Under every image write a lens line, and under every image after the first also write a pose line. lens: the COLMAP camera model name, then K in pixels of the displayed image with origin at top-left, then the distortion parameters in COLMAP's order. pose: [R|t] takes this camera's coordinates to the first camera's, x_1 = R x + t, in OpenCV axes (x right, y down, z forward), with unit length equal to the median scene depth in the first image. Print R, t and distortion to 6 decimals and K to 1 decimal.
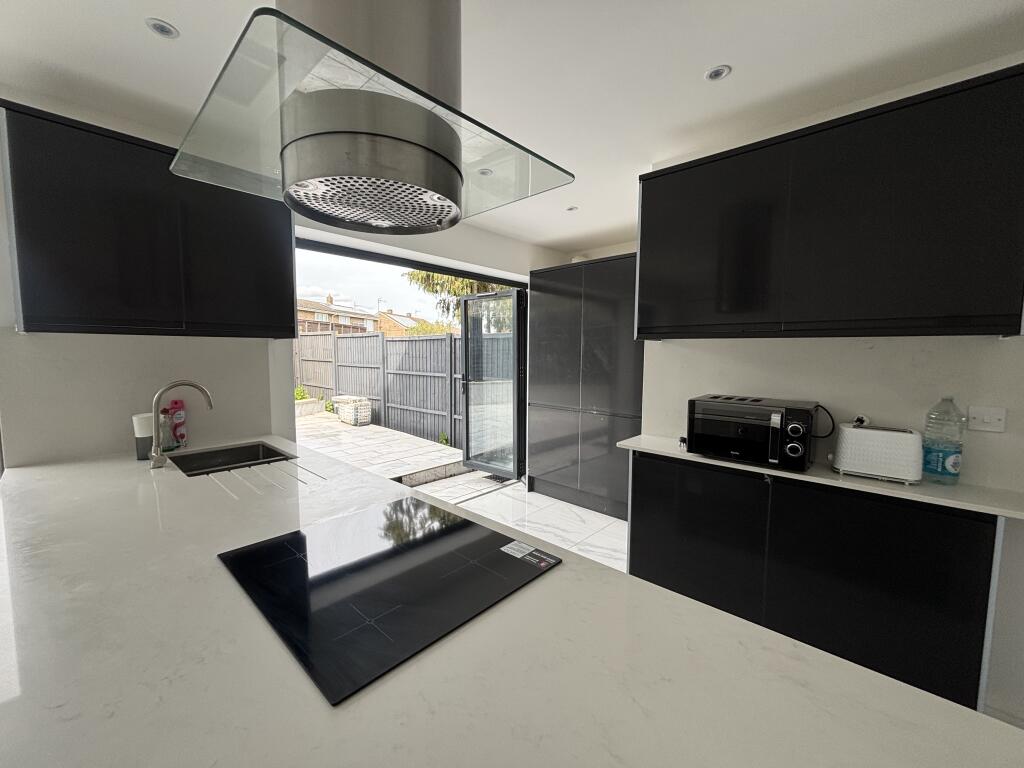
lens RADIAL K [[413.8, 0, 517.3], [0, 413.8, 383.8], [0, 0, 1]] dist [0.000270, 0.000081]
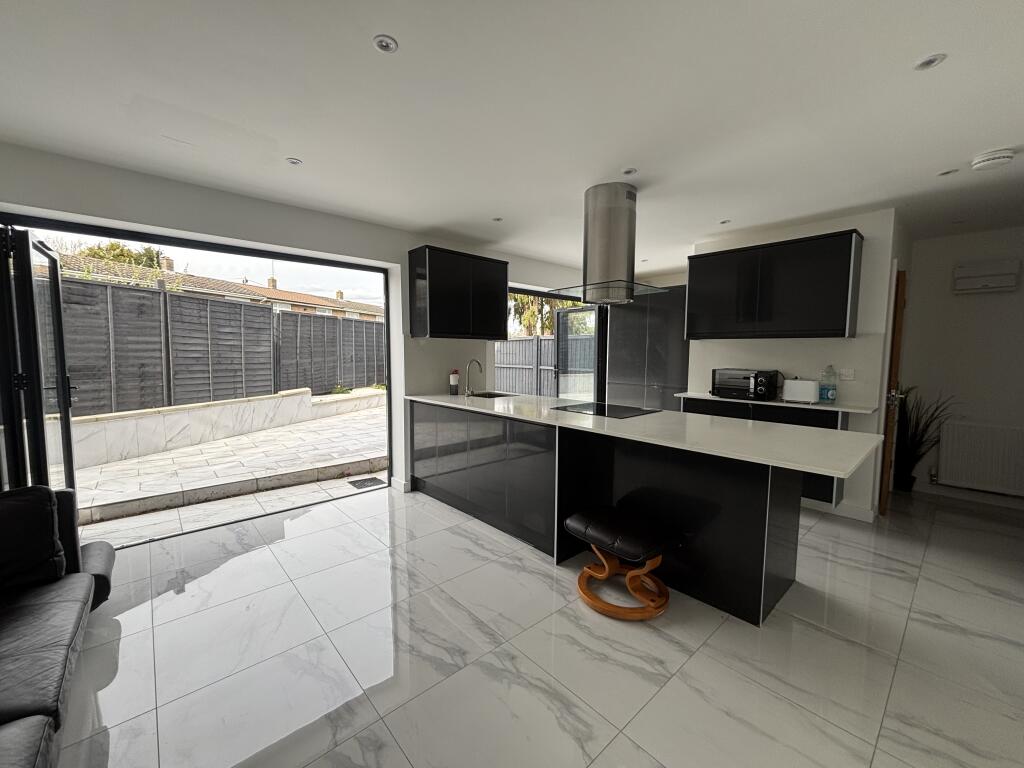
lens RADIAL K [[413.5, 0, 510.3], [0, 413.5, 379.1], [0, 0, 1]] dist [0.000397, -0.000005]
pose [[0.994106, 0.007915, -0.108126, -0.315709], [-0.009248, 0.999887, -0.011828, 0.107393], [0.108020, 0.012758, 0.994067, -1.010283]]
